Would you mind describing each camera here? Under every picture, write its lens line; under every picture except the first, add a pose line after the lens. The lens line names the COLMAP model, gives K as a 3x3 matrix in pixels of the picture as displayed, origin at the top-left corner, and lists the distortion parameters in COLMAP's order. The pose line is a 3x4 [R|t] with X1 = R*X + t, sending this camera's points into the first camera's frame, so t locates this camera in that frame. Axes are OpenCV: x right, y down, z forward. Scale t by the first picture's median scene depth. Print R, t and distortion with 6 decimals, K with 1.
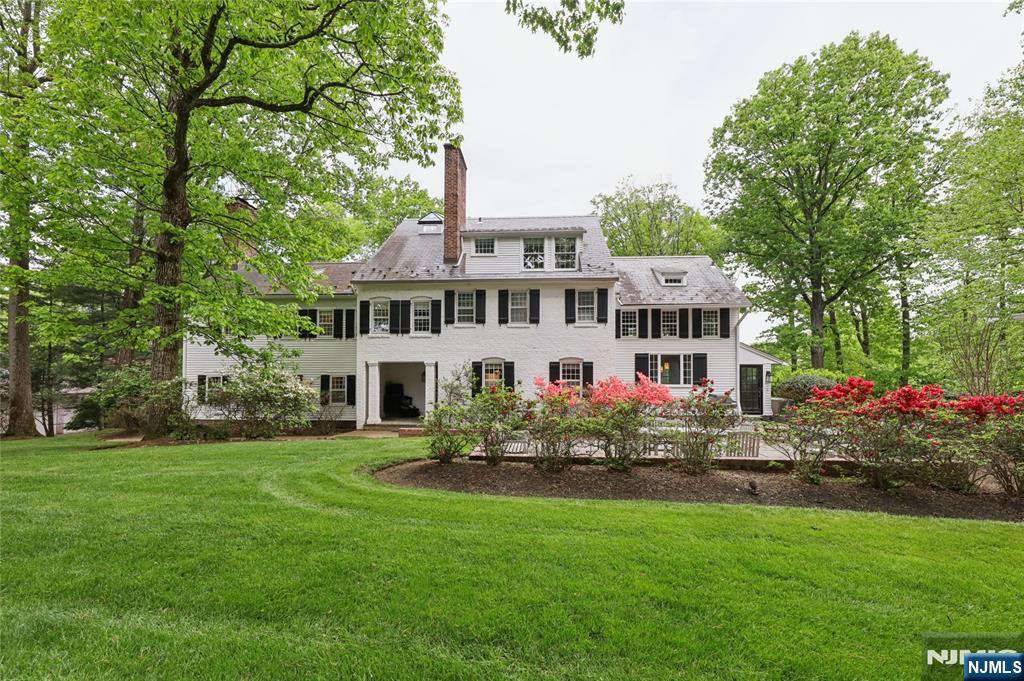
lens RADIAL K [[419.9, 0, 529.9], [0, 419.9, 374.7], [0, 0, 1]] dist [0.001759, 0.000399]
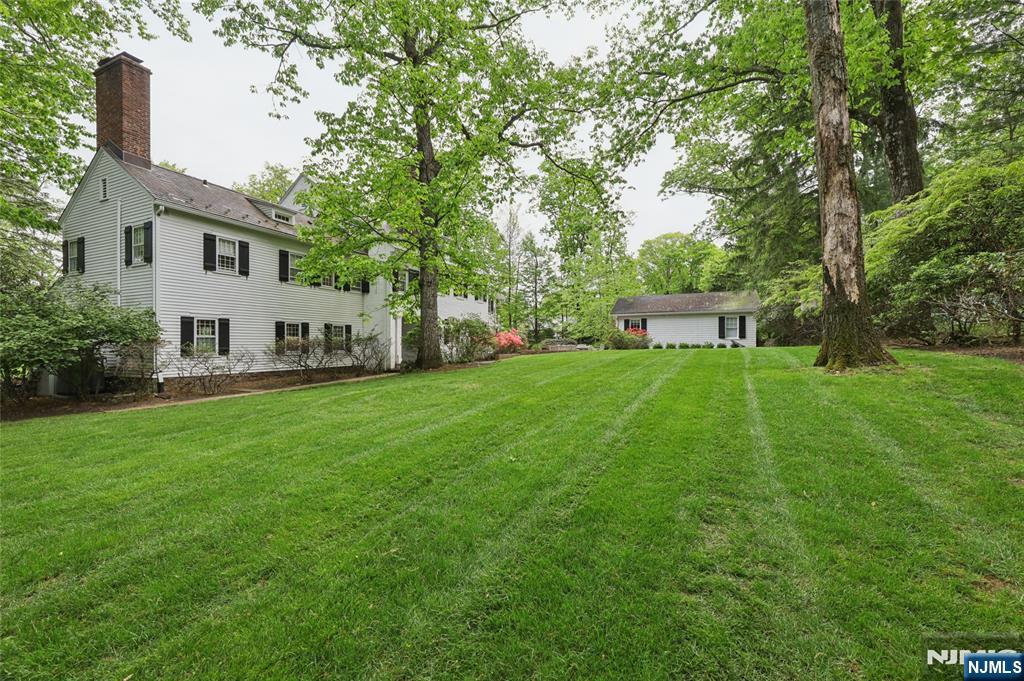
lens RADIAL K [[419.9, 0, 514.1], [0, 419.9, 342.5], [0, 0, 1]] dist [0.001759, 0.000399]
pose [[0.340087, -0.002569, 0.940390, -1.550379], [0.004392, 0.999990, 0.001143, 0.061775], [-0.940384, 0.003742, 0.340095, 0.289772]]
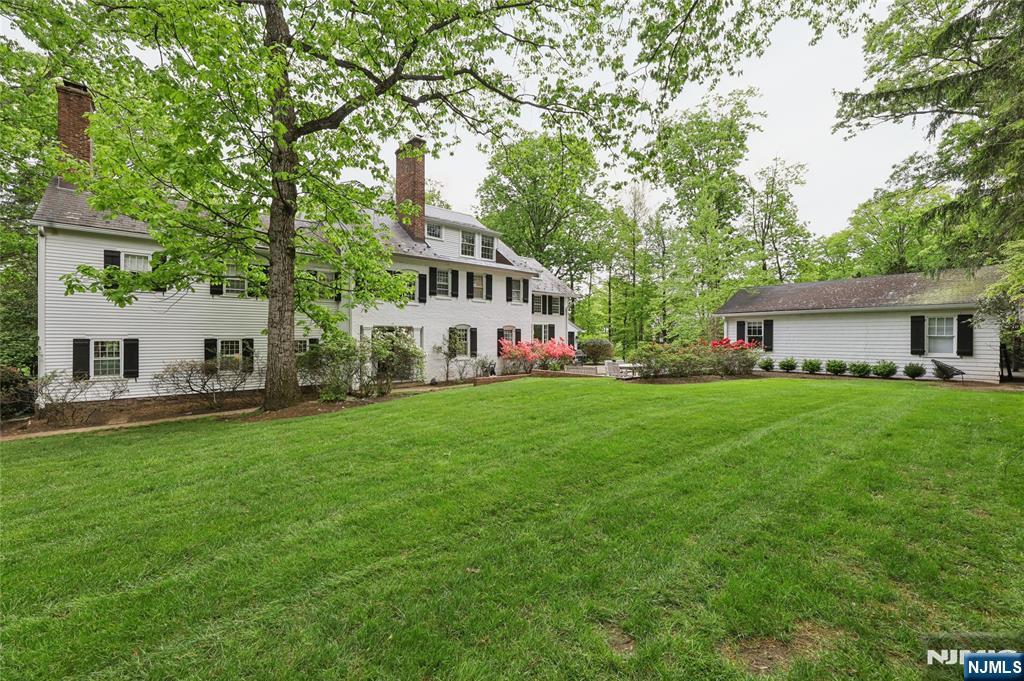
lens RADIAL K [[419.9, 0, 505.8], [0, 419.9, 336.4], [0, 0, 1]] dist [0.001759, 0.000399]
pose [[0.709133, 0.001400, 0.705074, -0.887805], [0.001535, 0.999993, -0.003529, -0.000496], [-0.705073, 0.003585, 0.709125, 0.008362]]
